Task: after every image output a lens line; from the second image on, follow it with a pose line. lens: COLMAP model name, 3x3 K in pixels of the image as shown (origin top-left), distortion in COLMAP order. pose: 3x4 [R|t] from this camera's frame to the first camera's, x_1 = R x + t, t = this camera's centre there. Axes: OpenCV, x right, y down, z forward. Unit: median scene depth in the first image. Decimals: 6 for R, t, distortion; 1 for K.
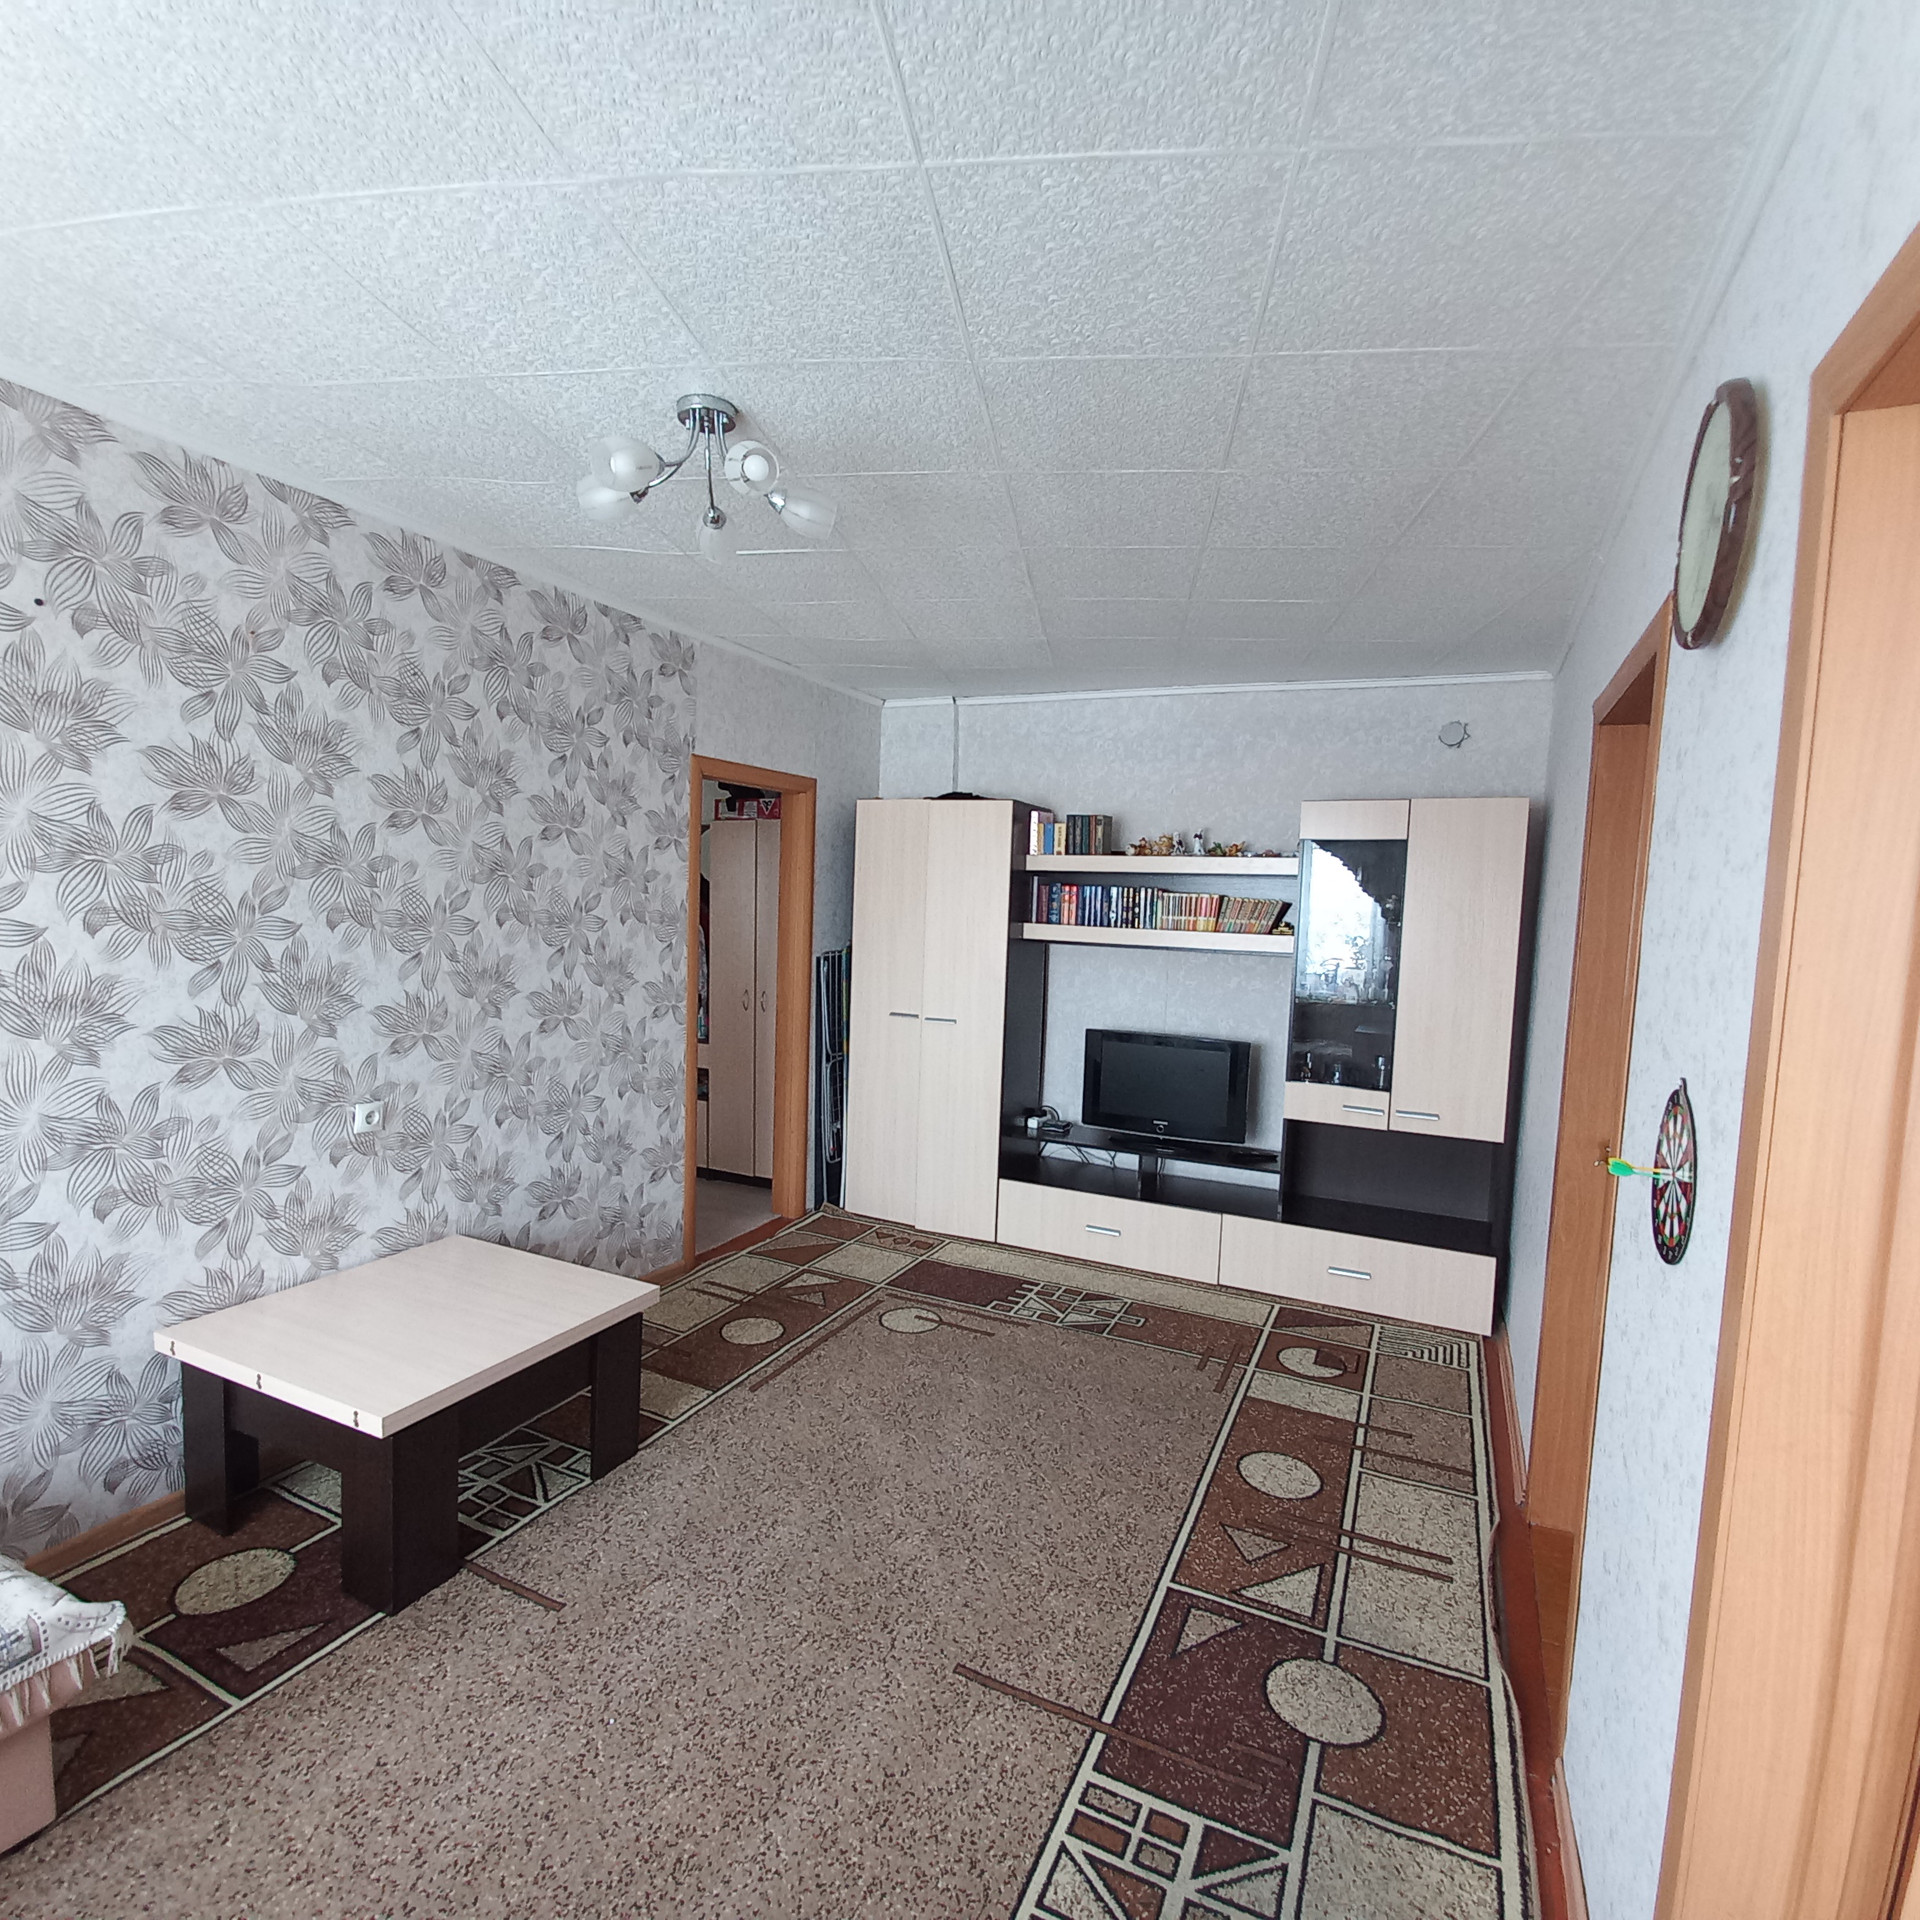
lens RADIAL K [[1007.8, 0, 974.9], [0, 1007.8, 979.5], [0, 0, 1]] dist [-0.002055, 0.001437]
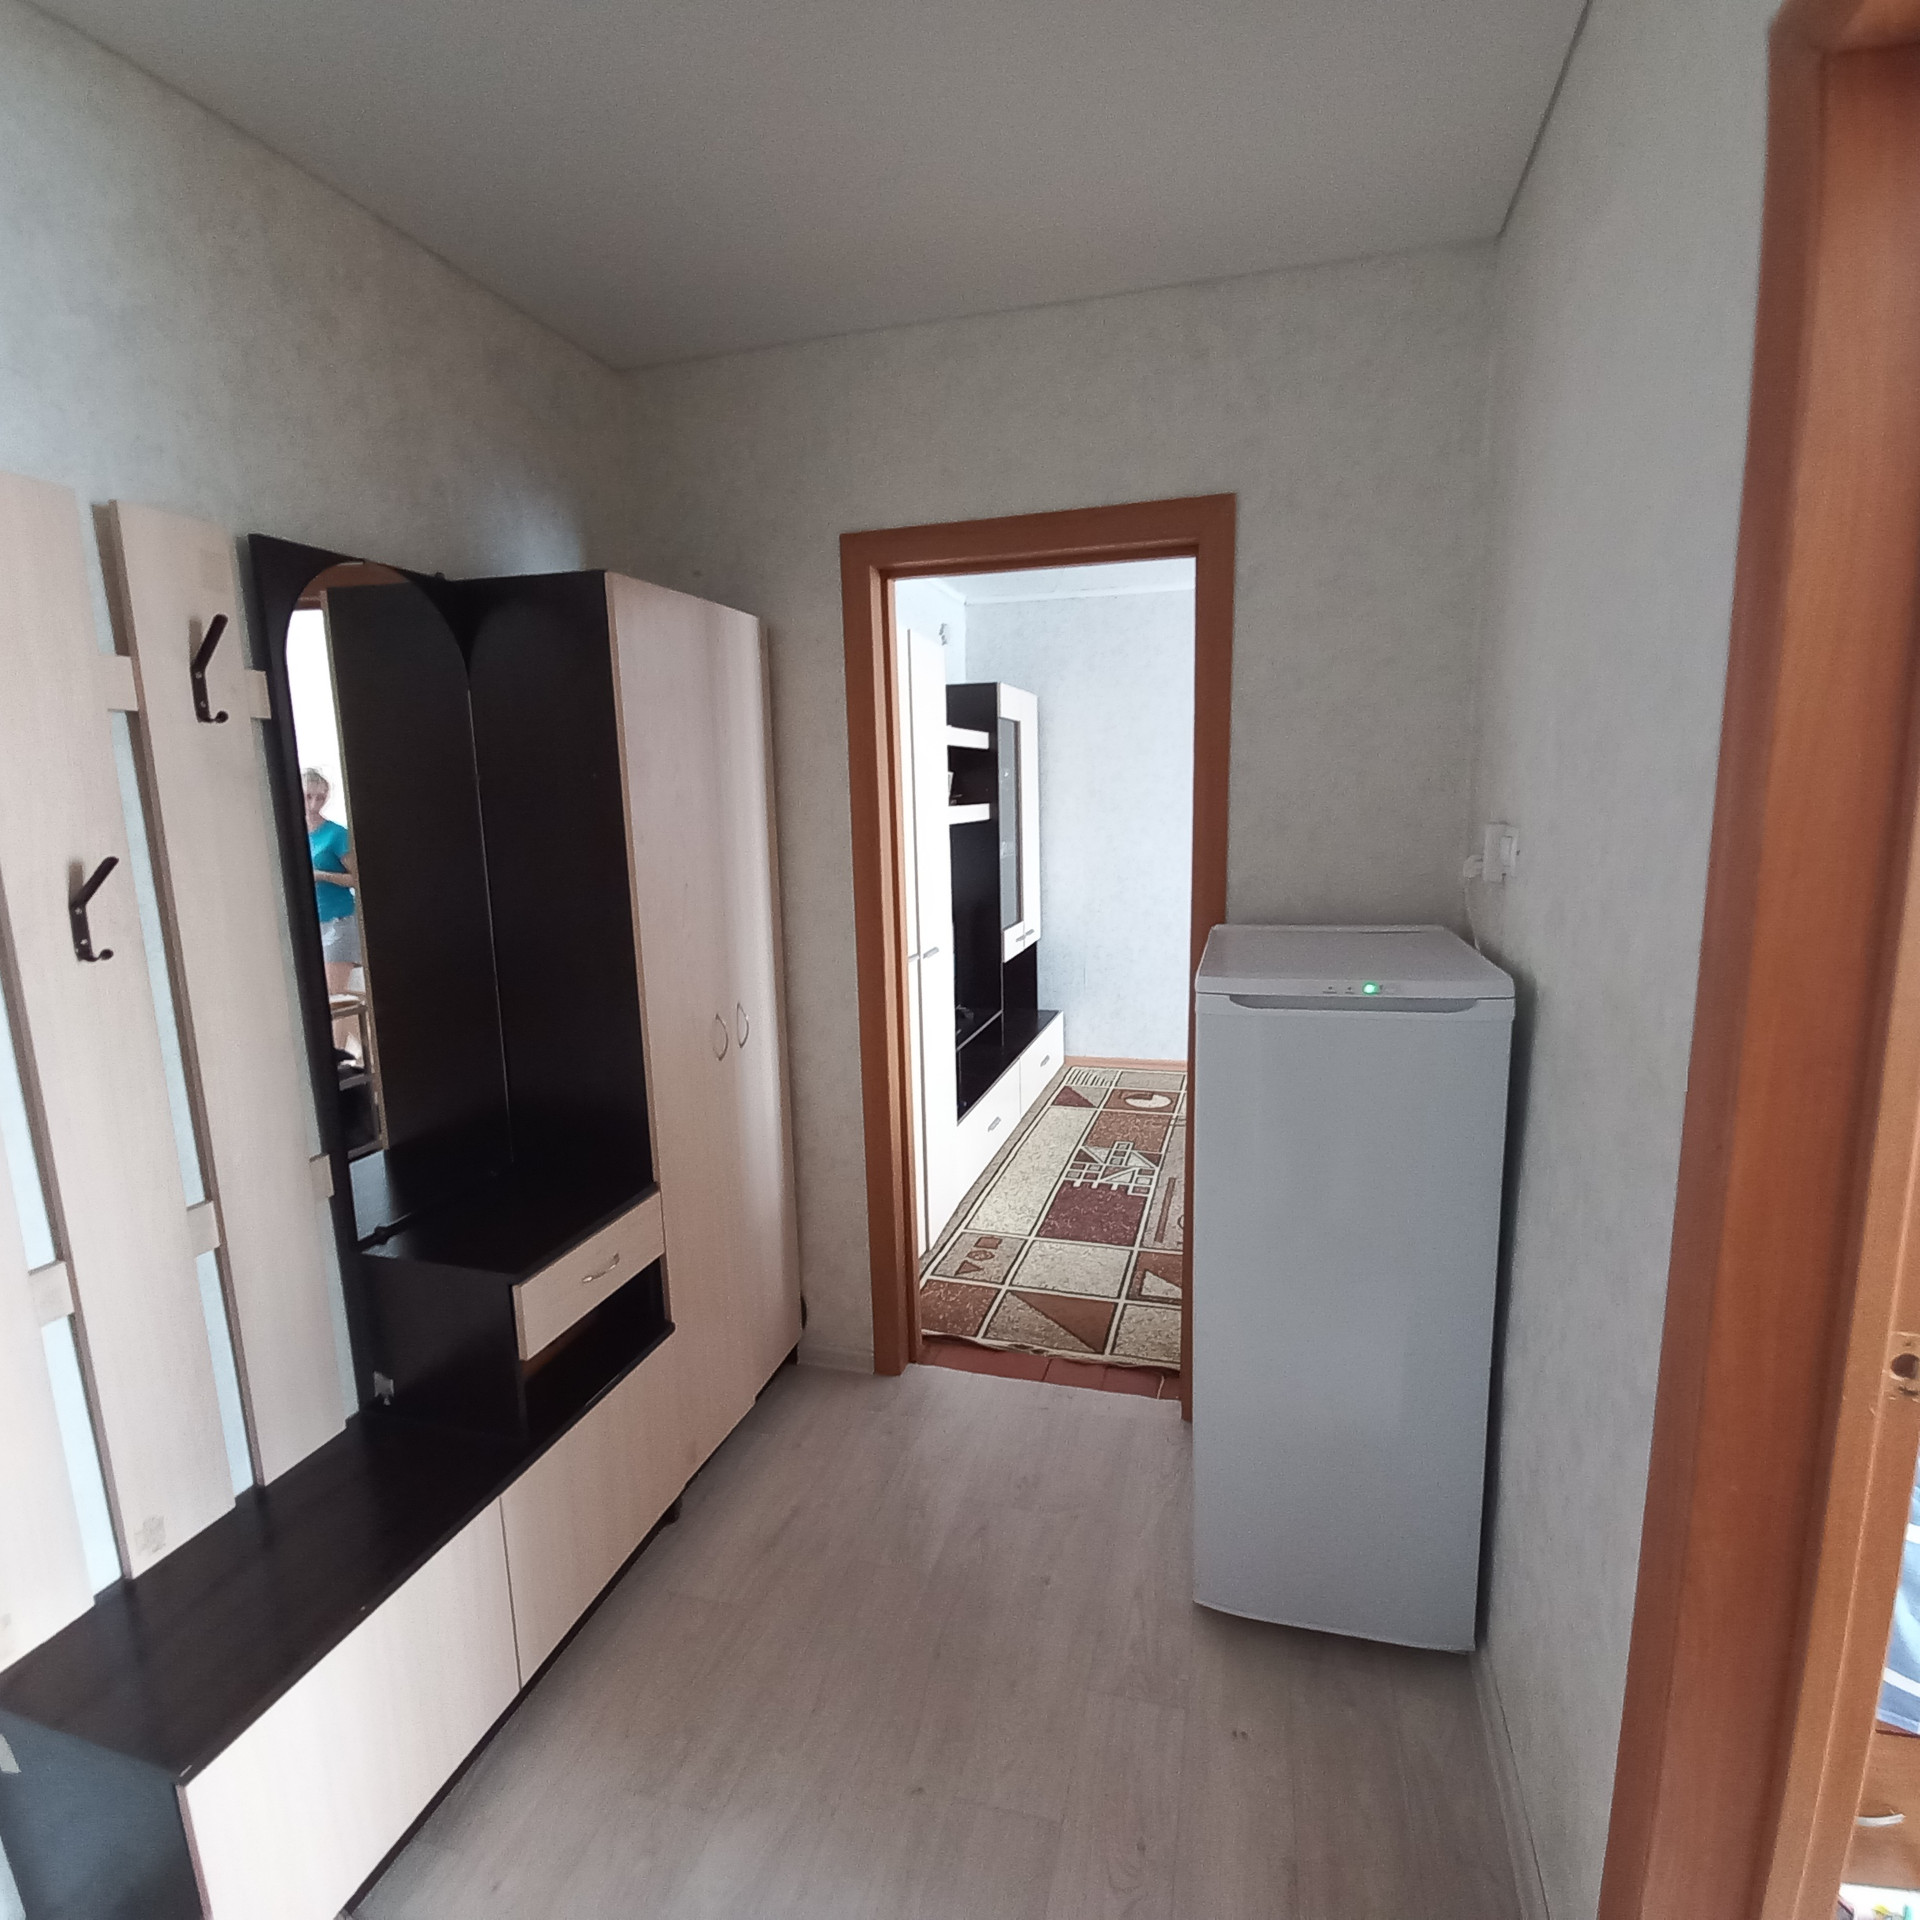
lens RADIAL K [[1006.3, 0, 974.5], [0, 1006.3, 982.4], [0, 0, 1]] dist [0.022596, -0.018621]
pose [[-0.160527, -0.214160, 0.963518, -0.854595], [0.098965, 0.967766, 0.231592, -0.118208], [-0.982058, 0.132532, -0.134158, 1.259756]]
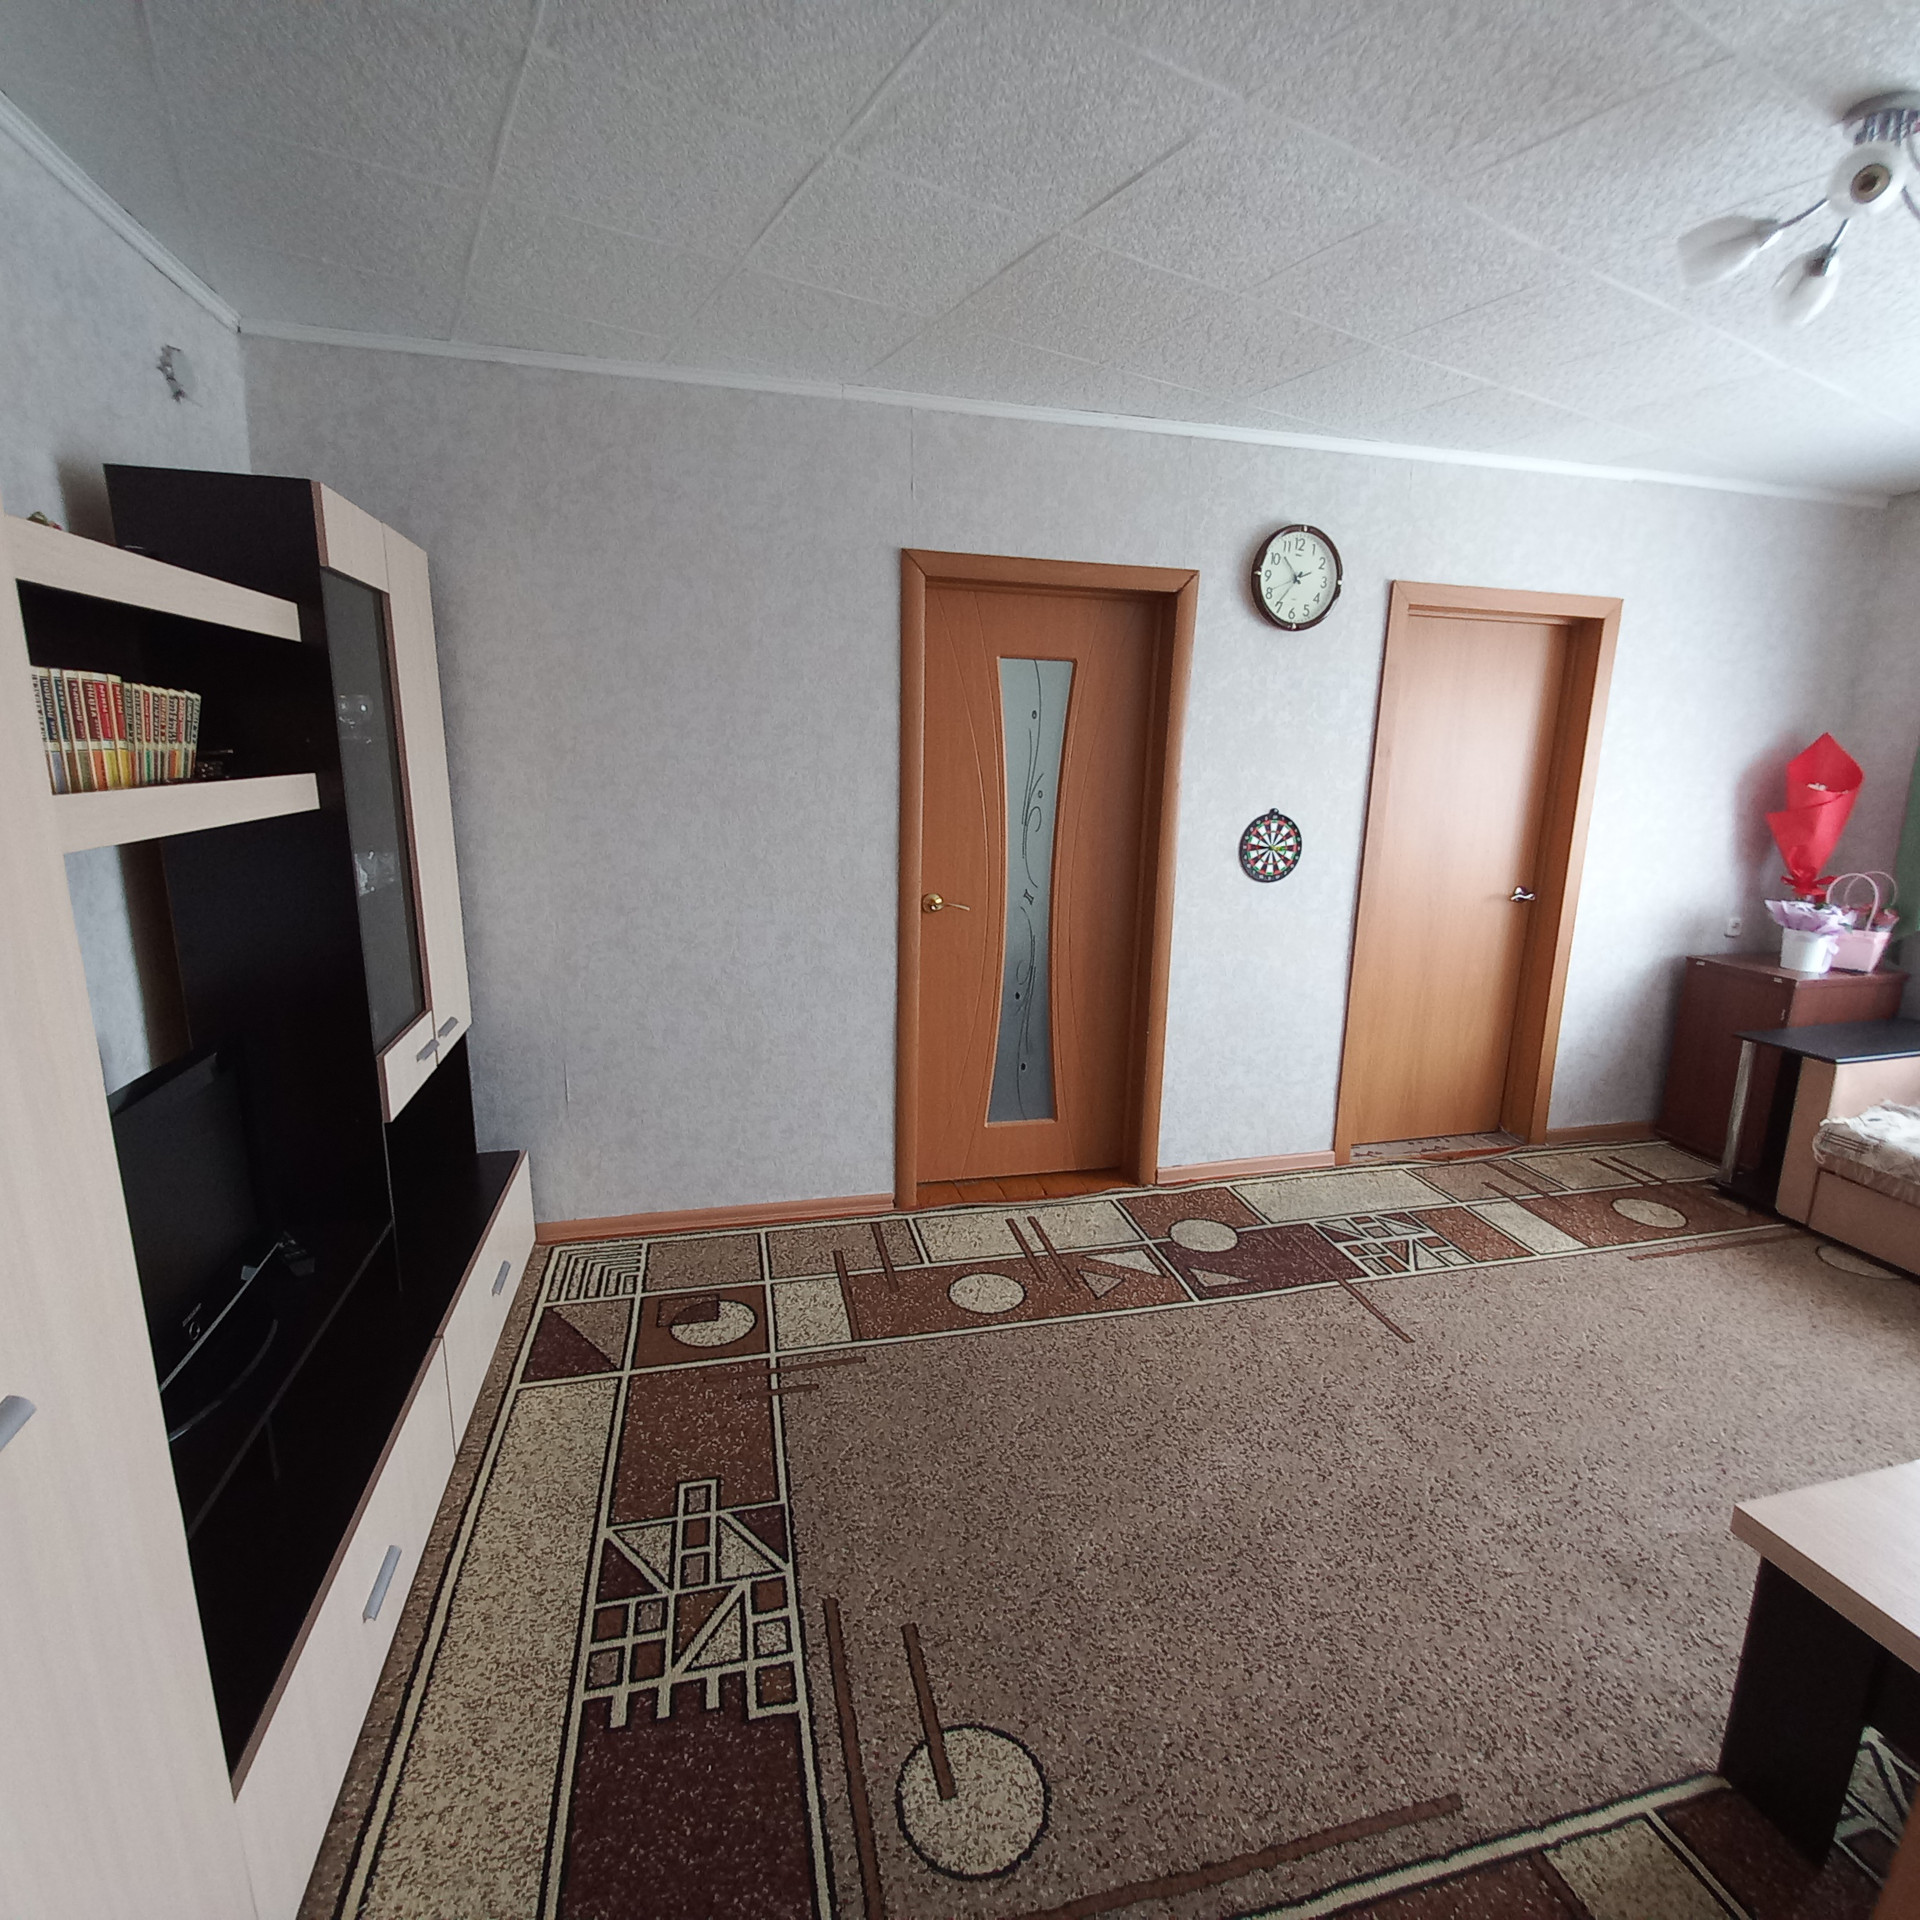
lens RADIAL K [[1006.3, 0, 974.5], [0, 1006.3, 982.4], [0, 0, 1]] dist [0.022596, -0.018621]
pose [[-0.633544, -0.218921, 0.742088, -0.282142], [0.019175, 0.954397, 0.297924, -0.090033], [-0.773469, 0.202978, -0.600455, 1.127105]]
